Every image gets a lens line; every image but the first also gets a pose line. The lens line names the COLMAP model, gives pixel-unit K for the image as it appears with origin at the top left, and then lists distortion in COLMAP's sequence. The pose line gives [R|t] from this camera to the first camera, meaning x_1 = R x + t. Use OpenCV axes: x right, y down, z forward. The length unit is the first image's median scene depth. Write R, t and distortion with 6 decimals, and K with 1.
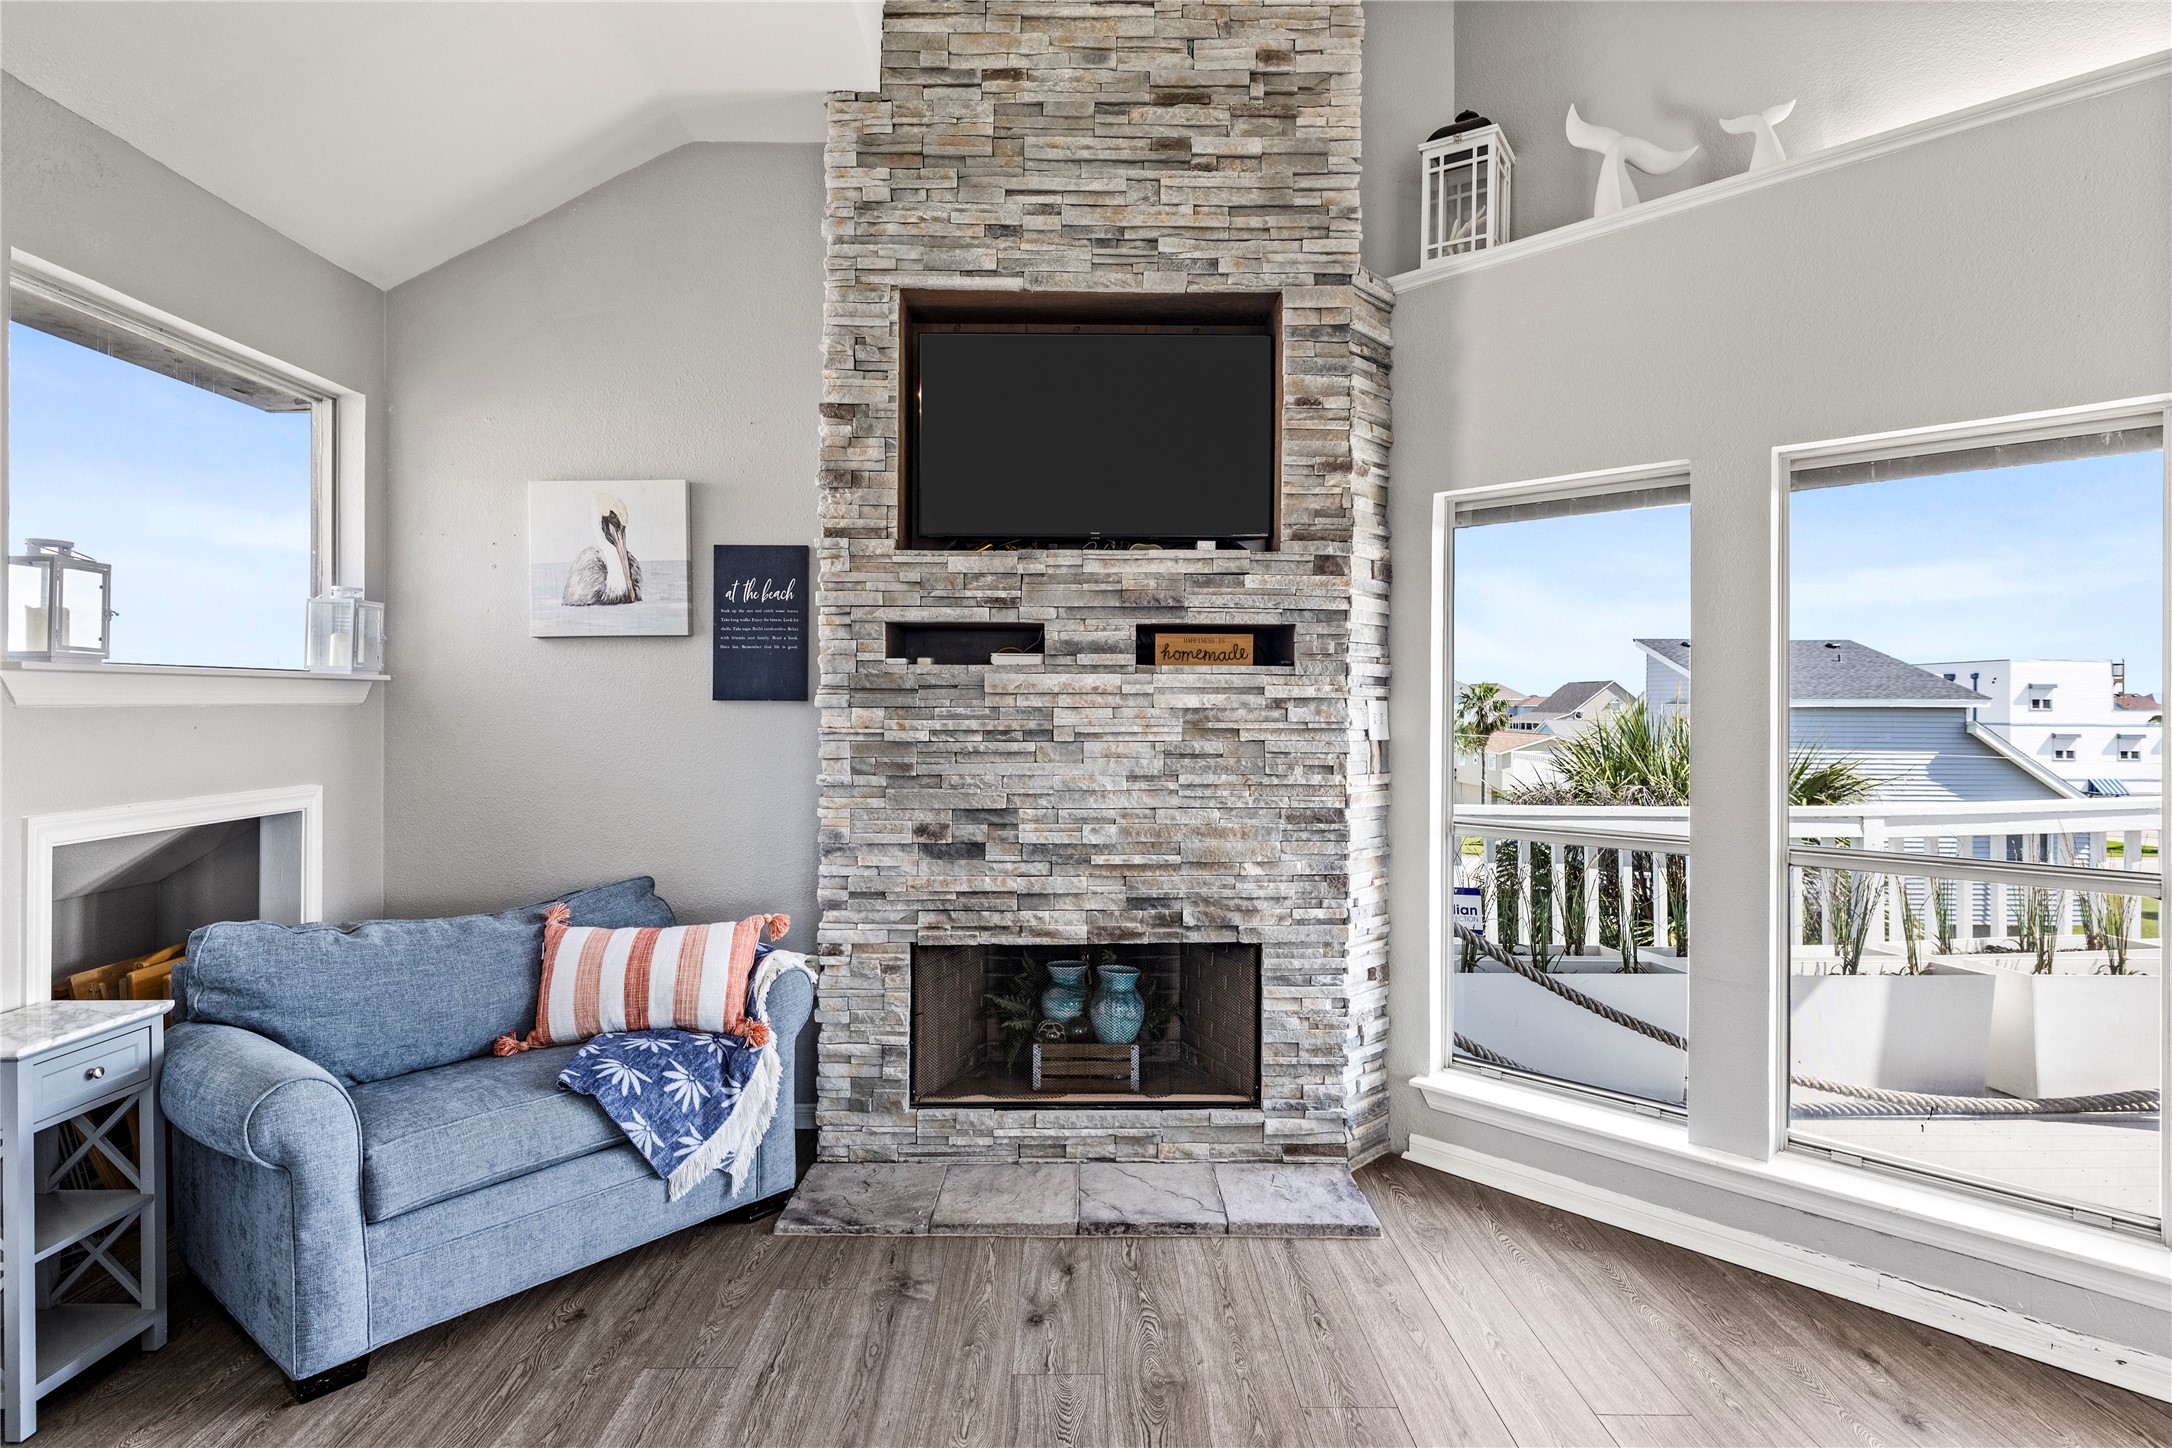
lens RADIAL K [[1120.3, 0, 1084.8], [0, 1120.3, 705.0], [0, 0, 1]] dist [-0.000745, -0.000769]
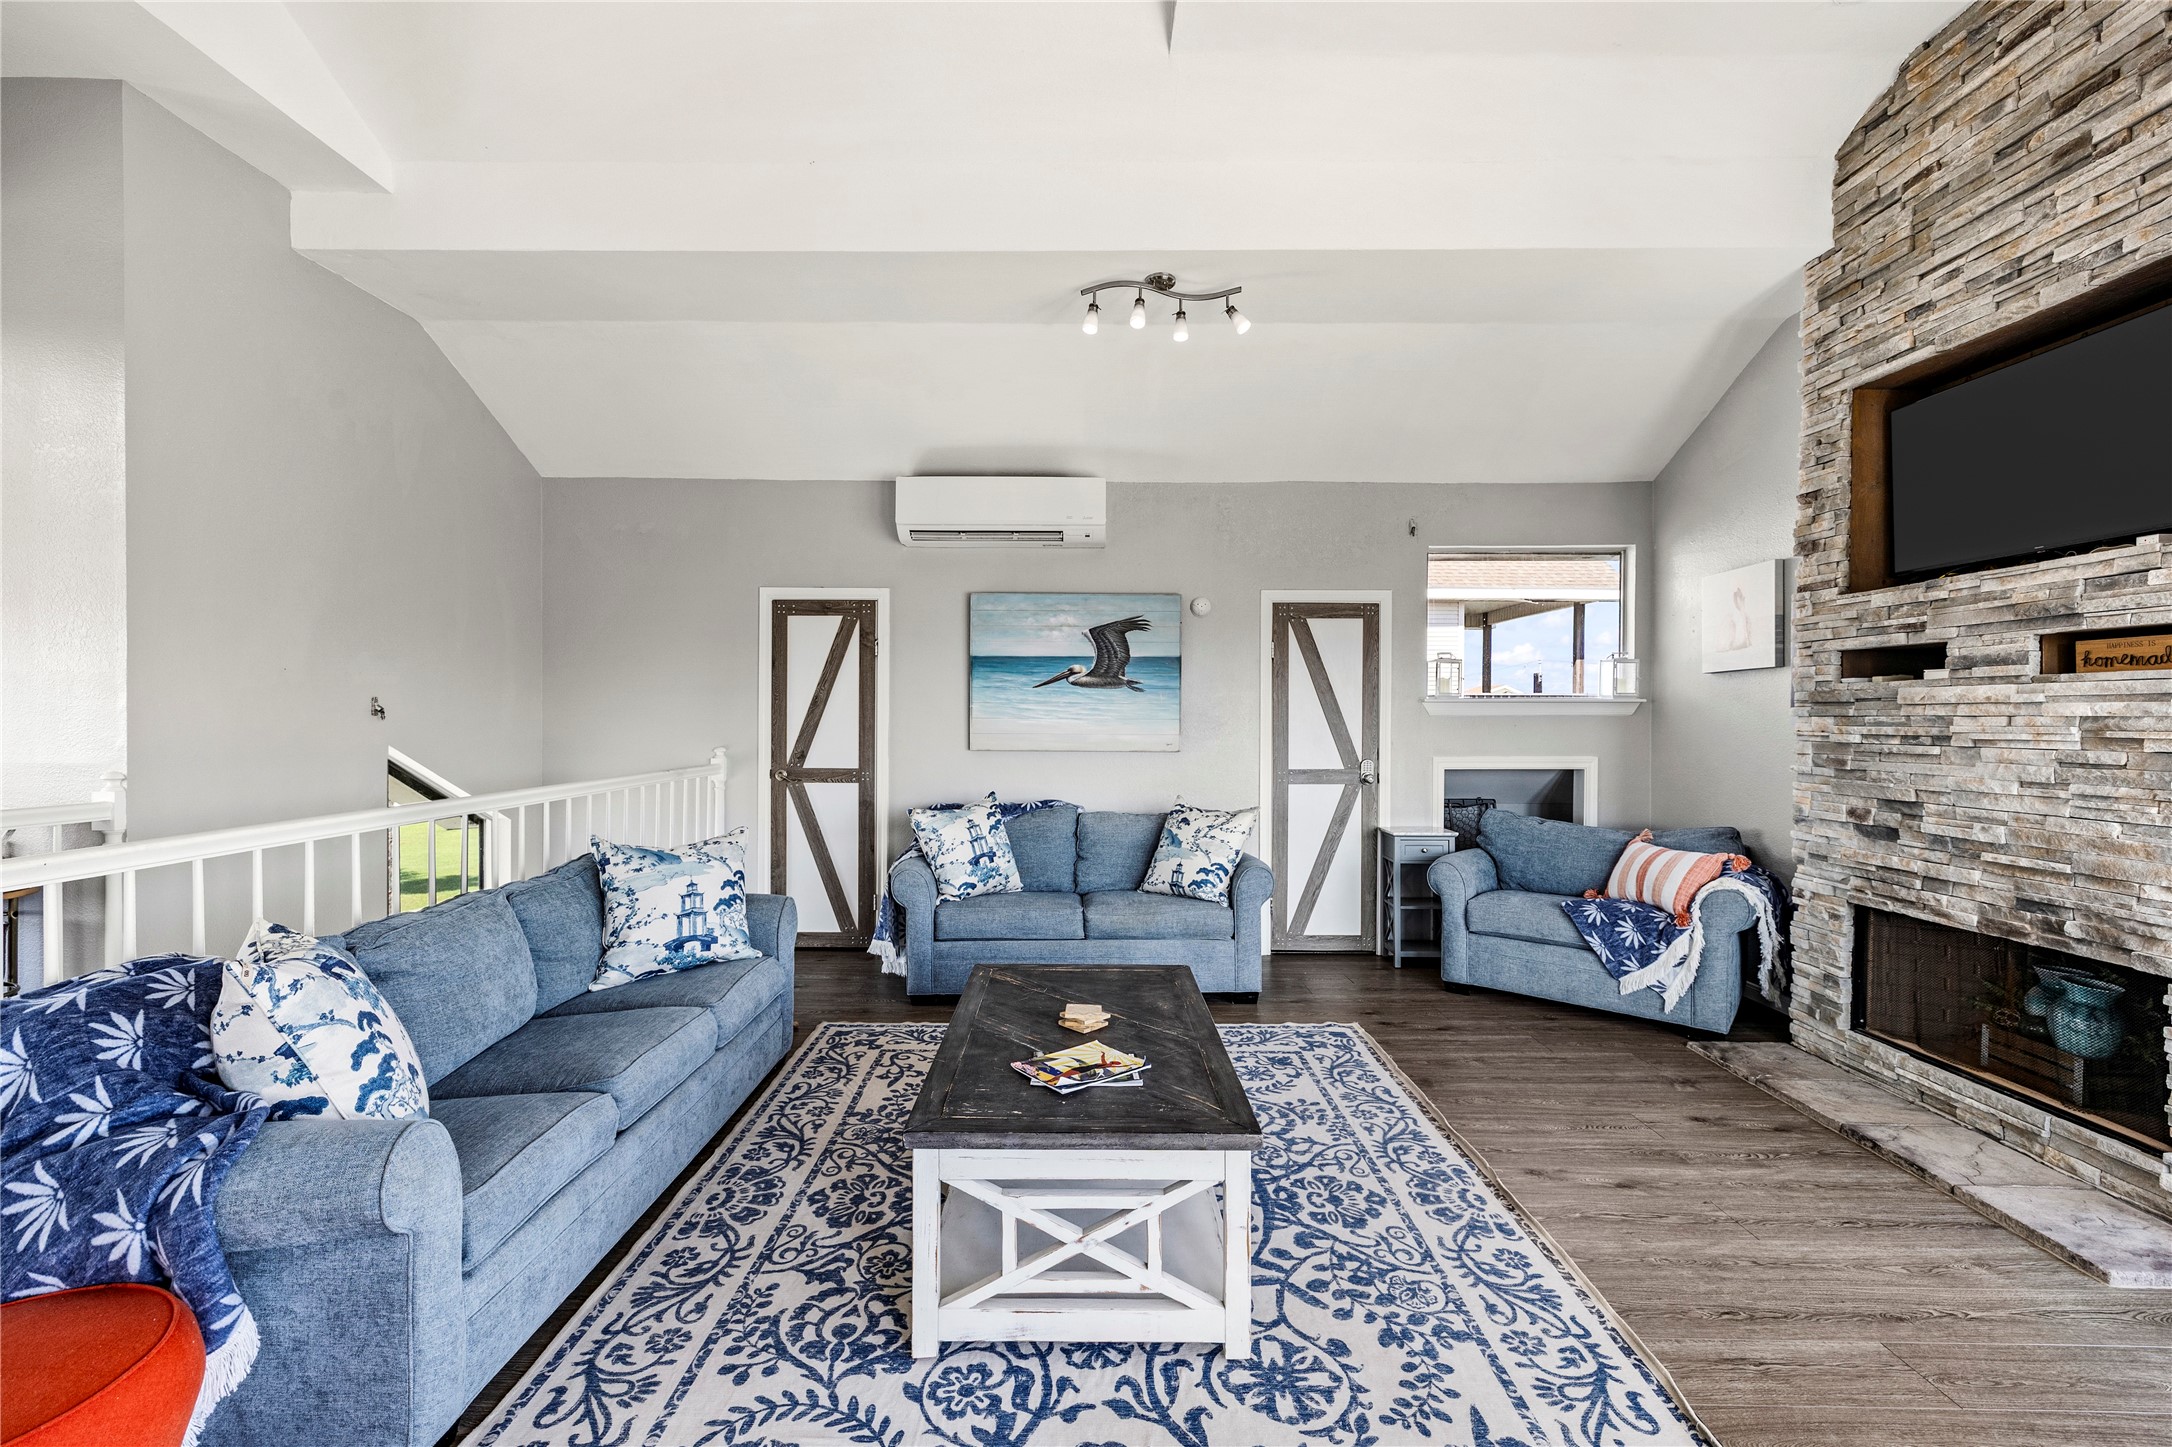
lens RADIAL K [[908.5, 0, 1089.4], [0, 908.5, 716.9], [0, 0, 1]] dist [0.000447, 0.000346]
pose [[-0.007887, -0.001007, -0.999968, 0.893285], [-0.001917, 0.999998, -0.000992, 0.005538], [0.999967, 0.001909, -0.007889, 0.138685]]
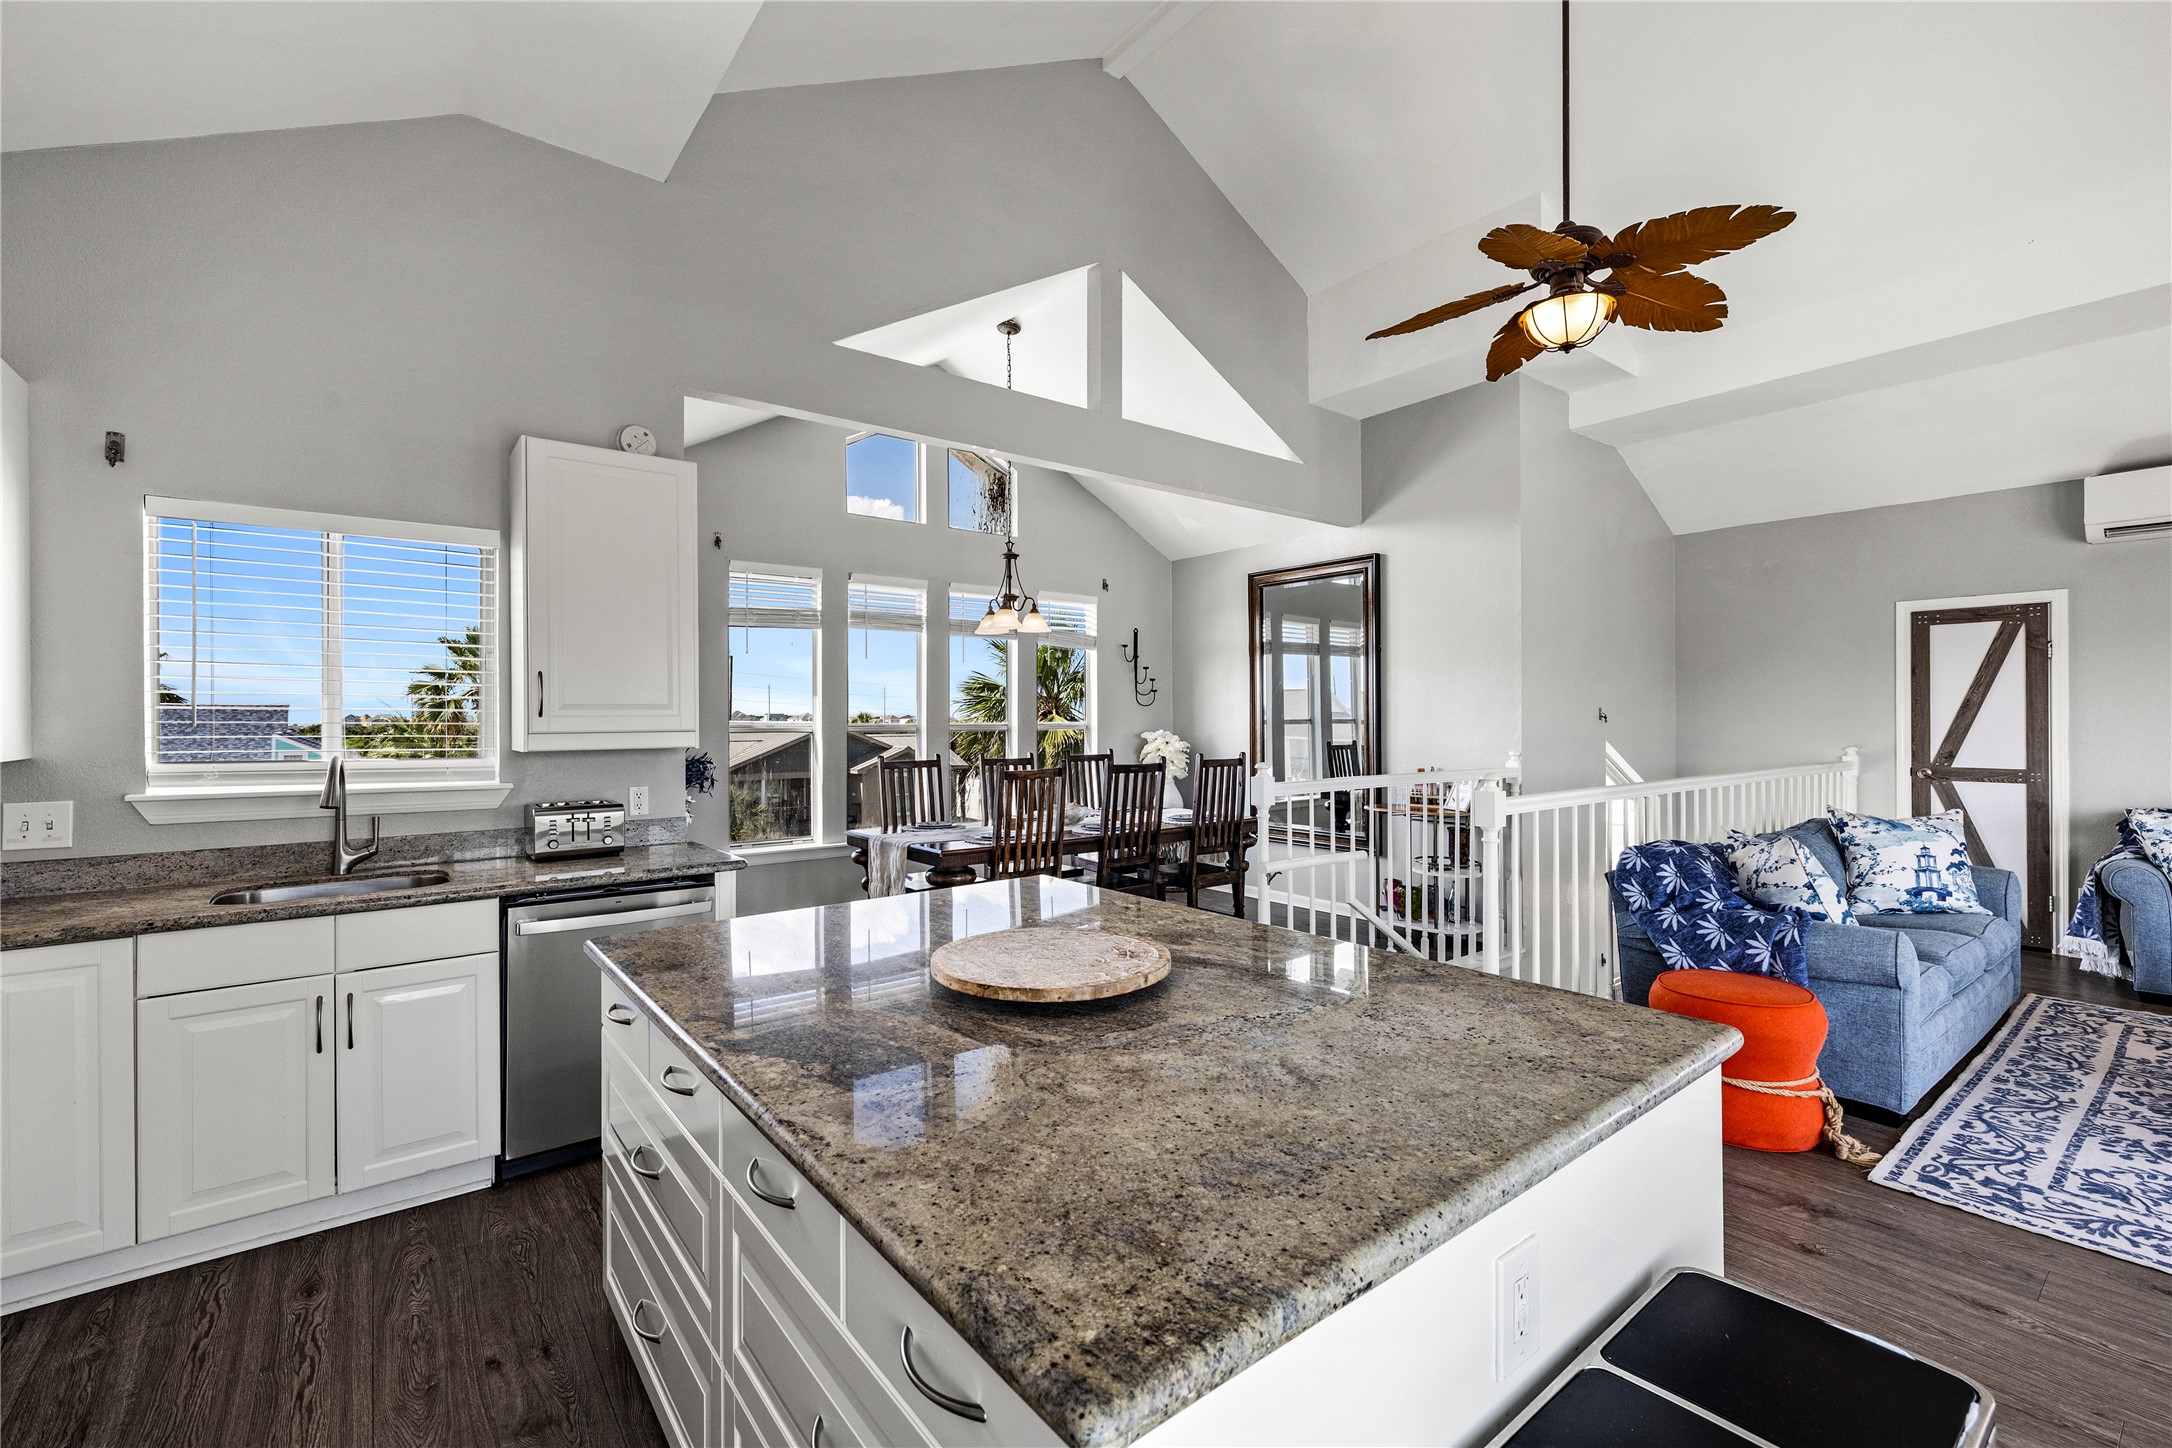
lens RADIAL K [[924.4, 0, 1086.7], [0, 924.4, 716.5], [0, 0, 1]] dist [0.001733, 0.000812]
pose [[-0.794623, -0.004469, -0.607087, 1.619495], [0.002061, 0.999947, -0.010058, 0.013613], [0.607100, -0.009243, -0.794572, 0.021268]]
